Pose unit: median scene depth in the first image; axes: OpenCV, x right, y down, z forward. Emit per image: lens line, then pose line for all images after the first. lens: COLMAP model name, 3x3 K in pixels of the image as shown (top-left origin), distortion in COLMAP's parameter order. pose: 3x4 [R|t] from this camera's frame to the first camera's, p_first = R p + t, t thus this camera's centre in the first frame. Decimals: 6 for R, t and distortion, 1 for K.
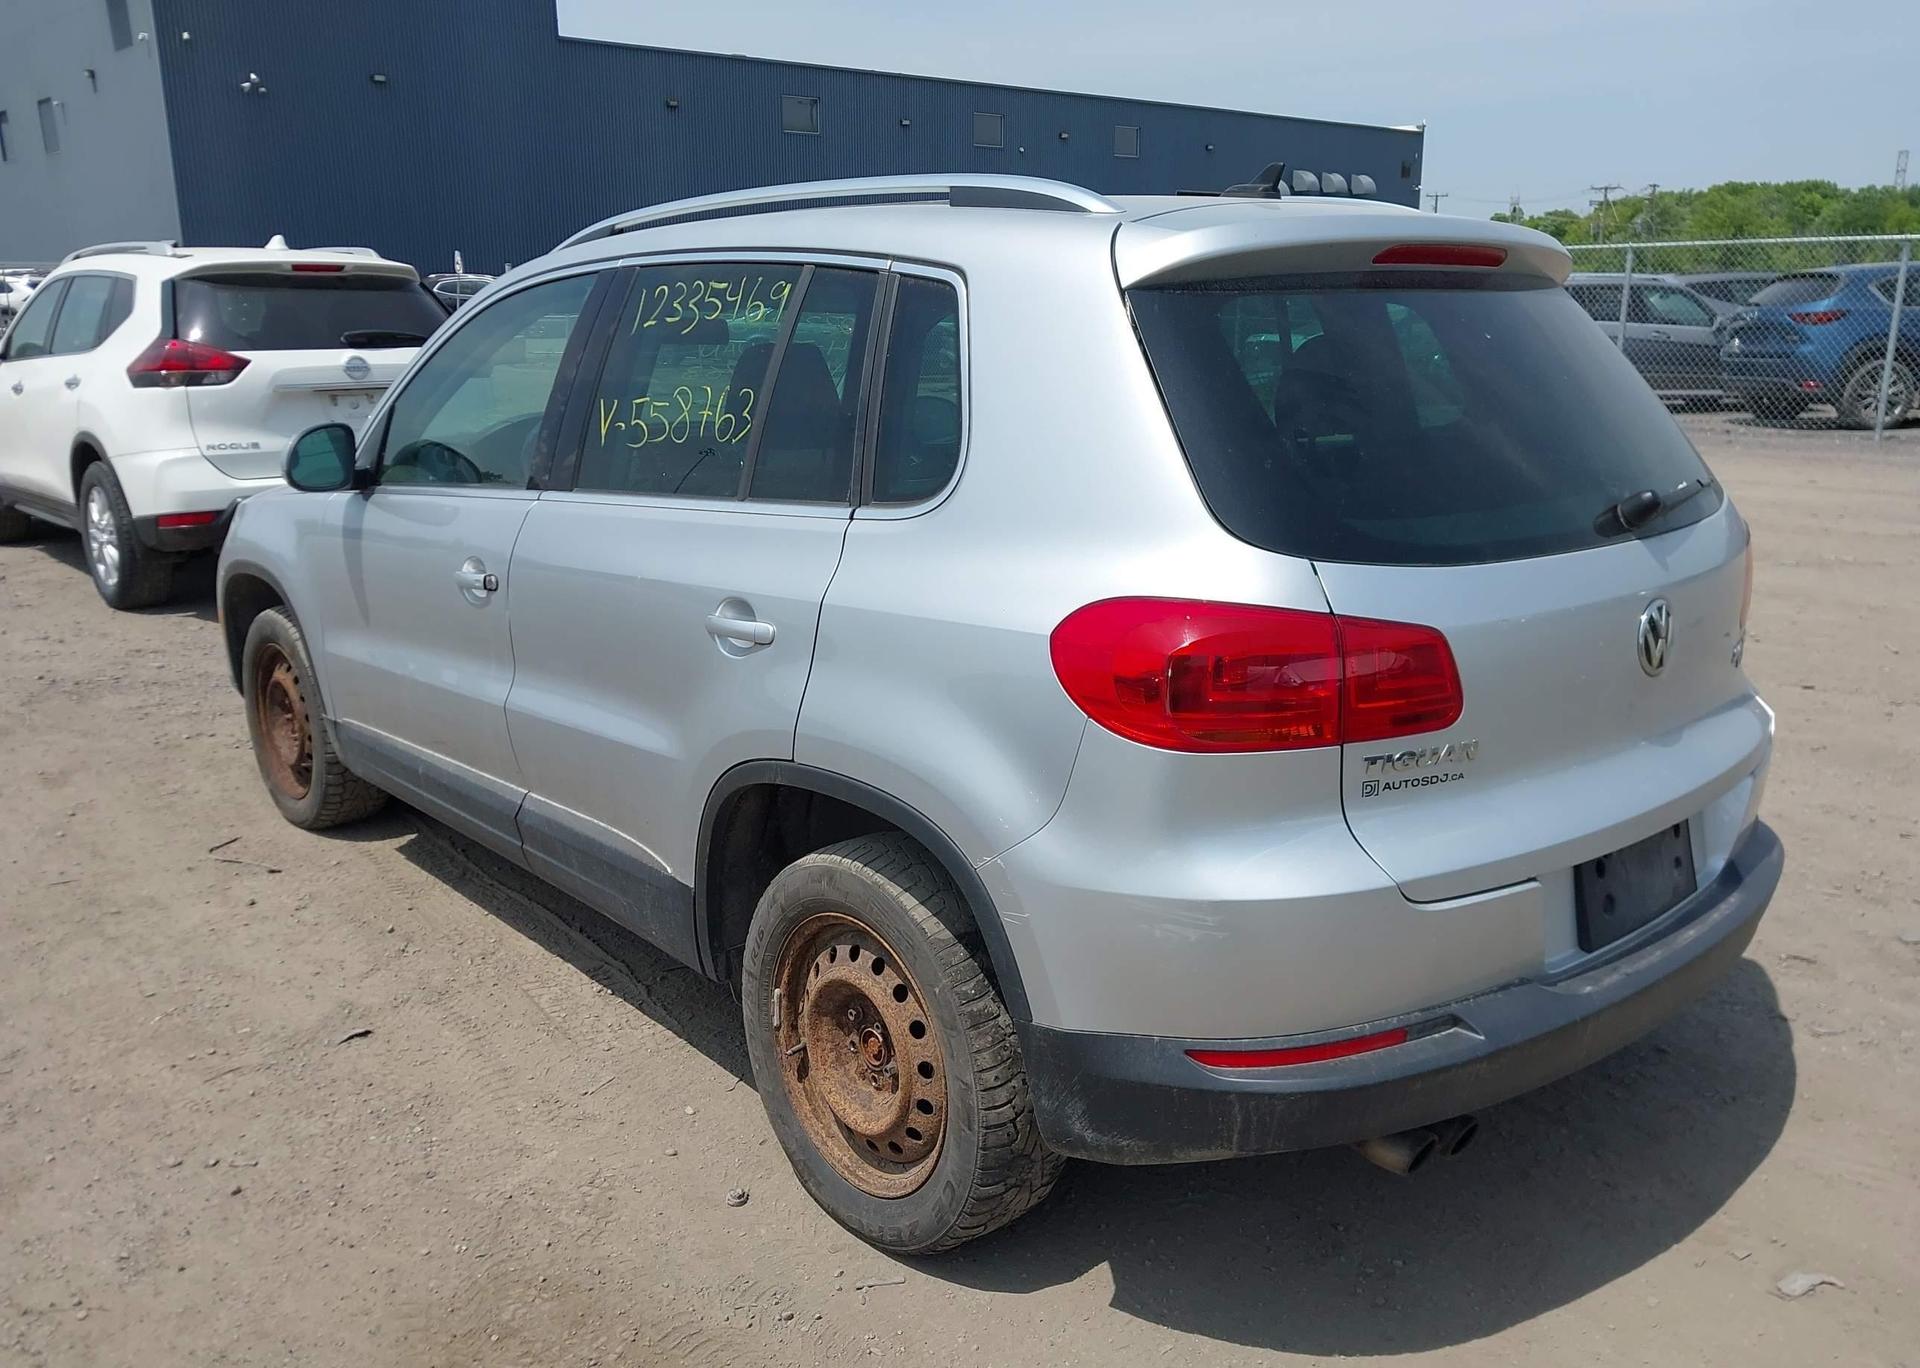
lens RADIAL K [[1521.7, 0, 961.1], [0, 1521.7, 688.4], [0, 0, 1]] dist [0.029044, -0.026482]
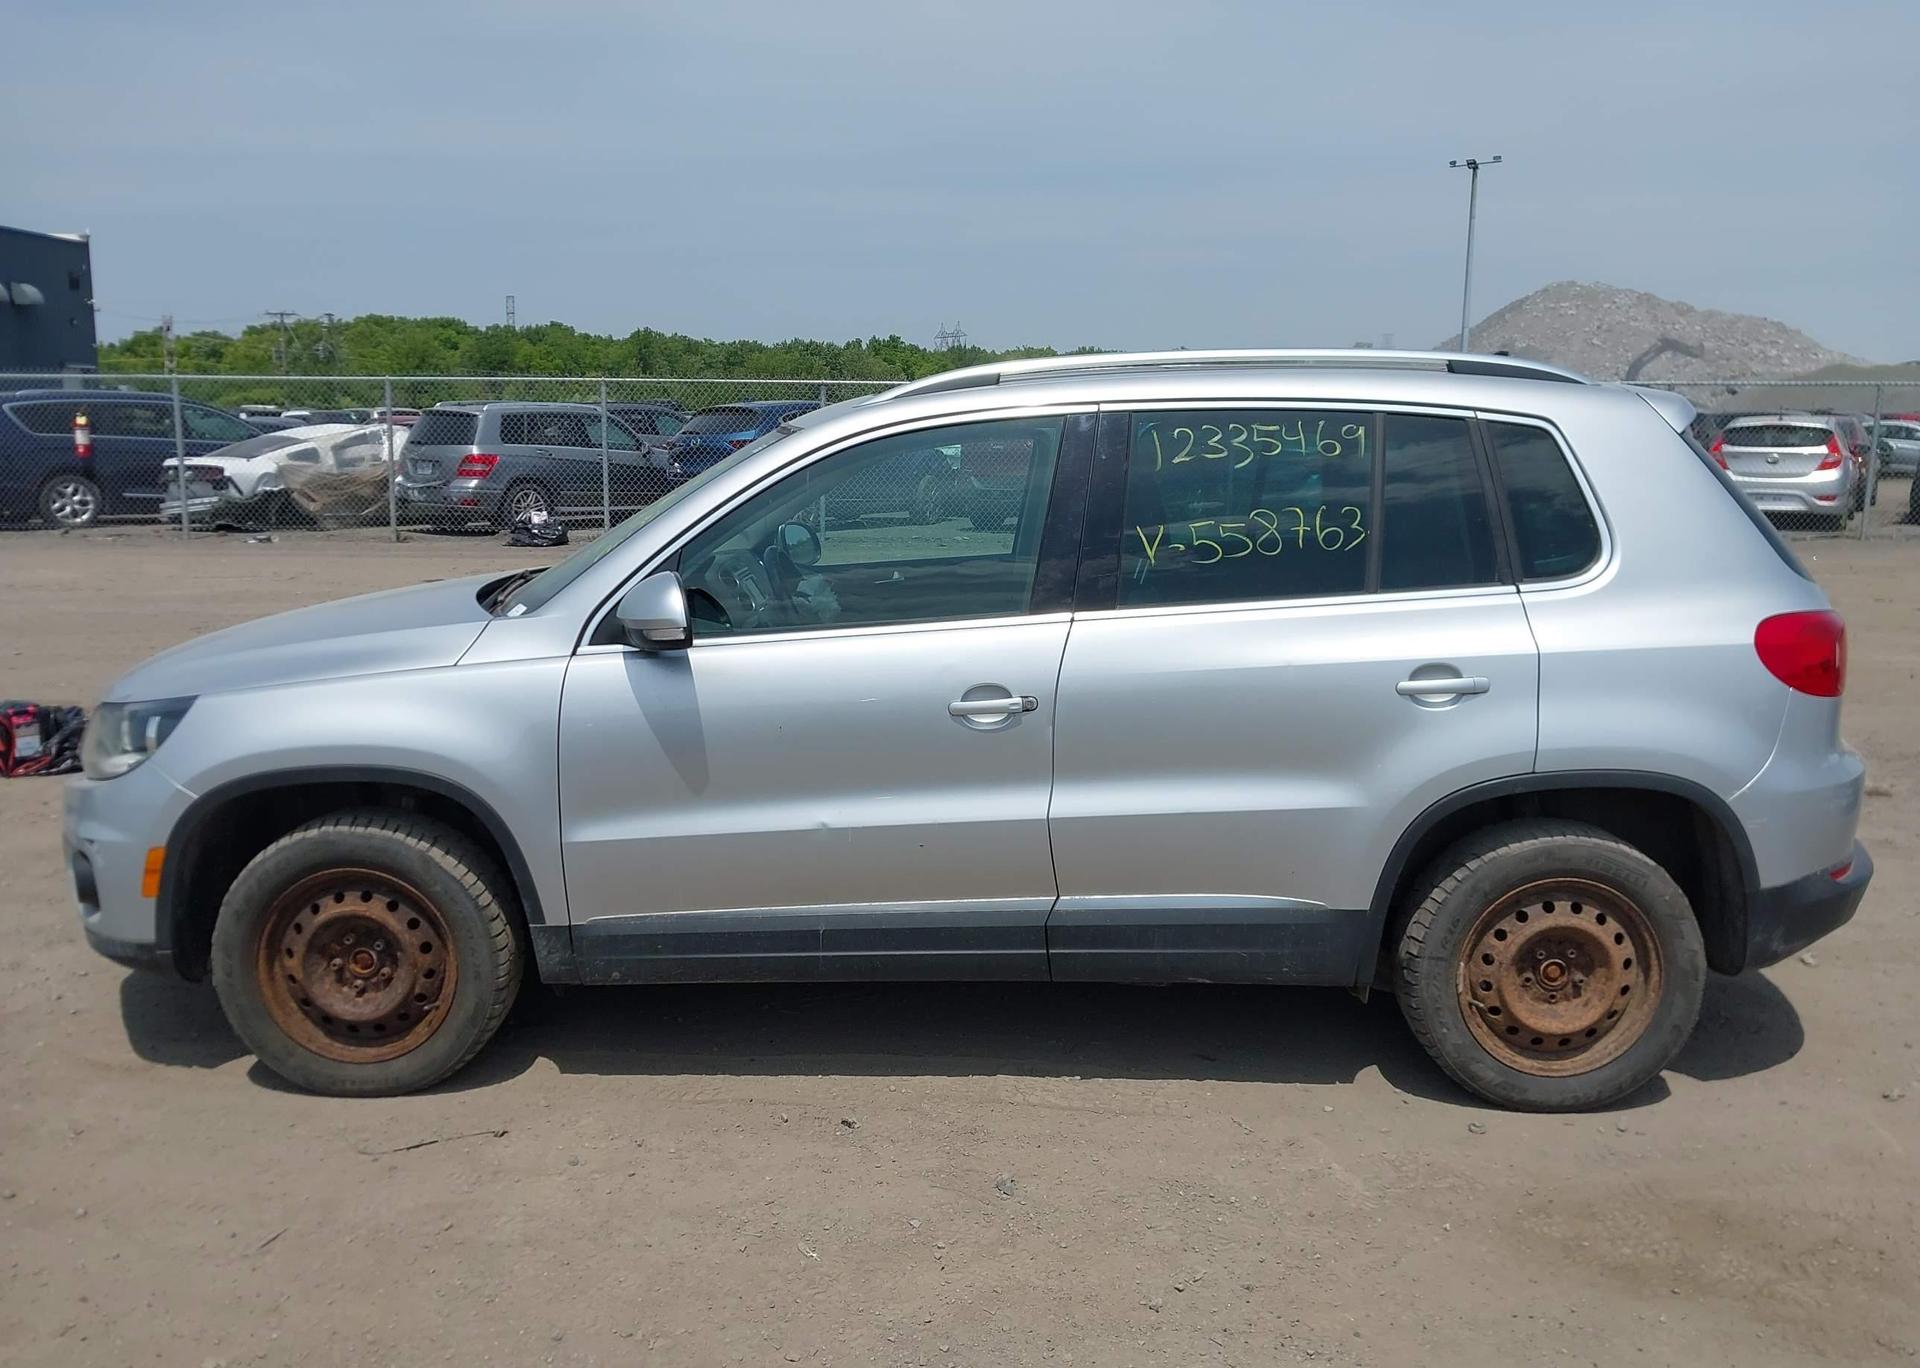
lens RADIAL K [[1521.7, 0, 960.4], [0, 1521.7, 676.9], [0, 0, 1]] dist [0.029044, -0.026482]
pose [[0.670749, -0.116245, 0.732518, -1.323510], [0.176320, 0.984319, -0.005247, -0.108546], [-0.720421, 0.132677, 0.680728, 0.387213]]
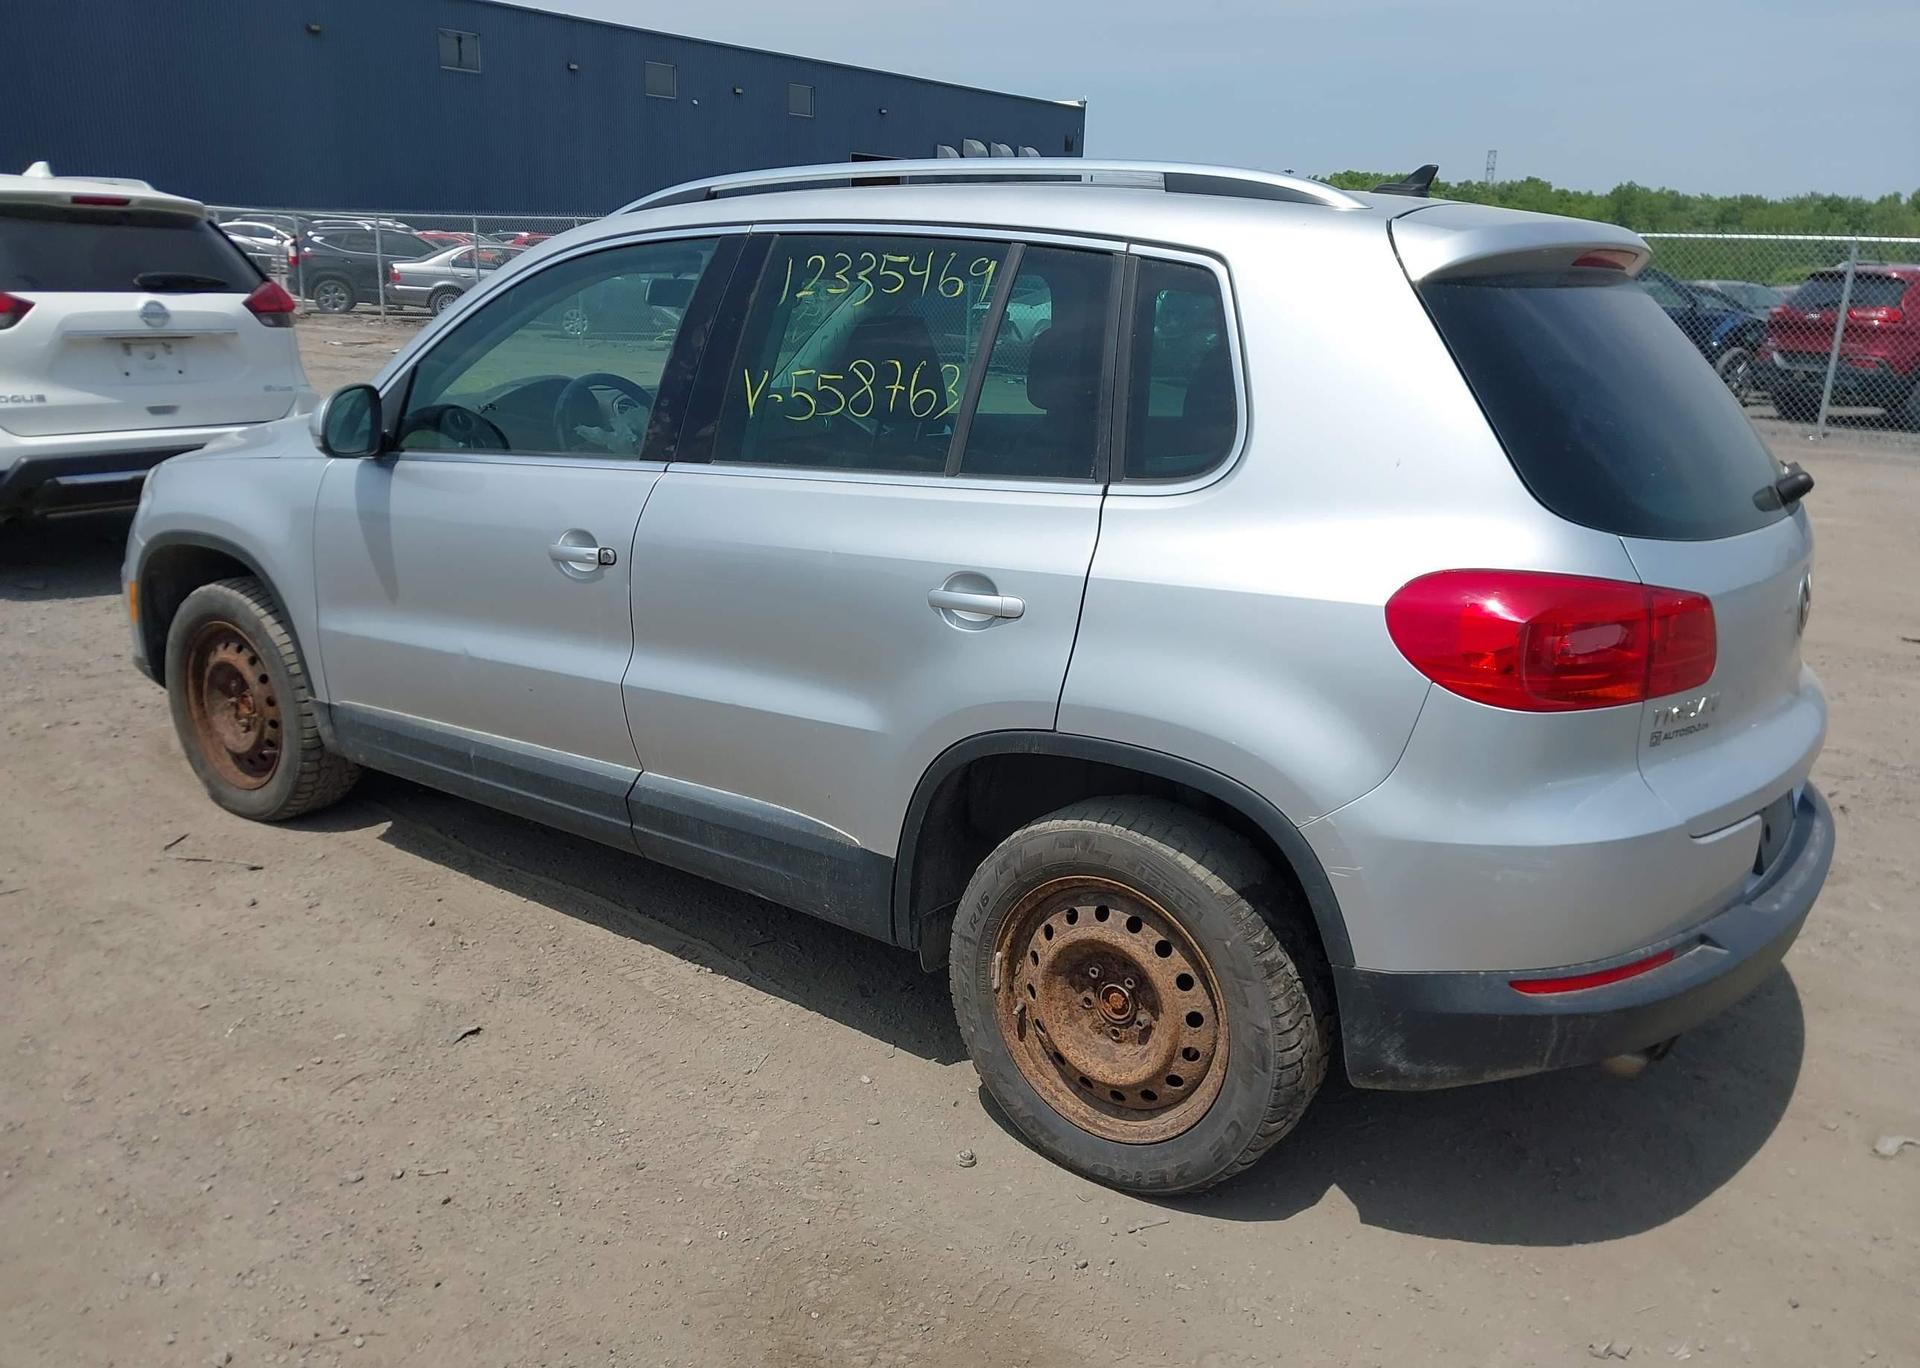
lens RADIAL K [[1521.7, 0, 963.4], [0, 1521.7, 685.0], [0, 0, 1]] dist [0.029044, -0.026482]
pose [[0.975211, -0.024117, 0.219959, -0.362559], [0.019067, 0.999504, 0.025052, -0.009308], [-0.220454, -0.020237, 0.975187, 0.010102]]
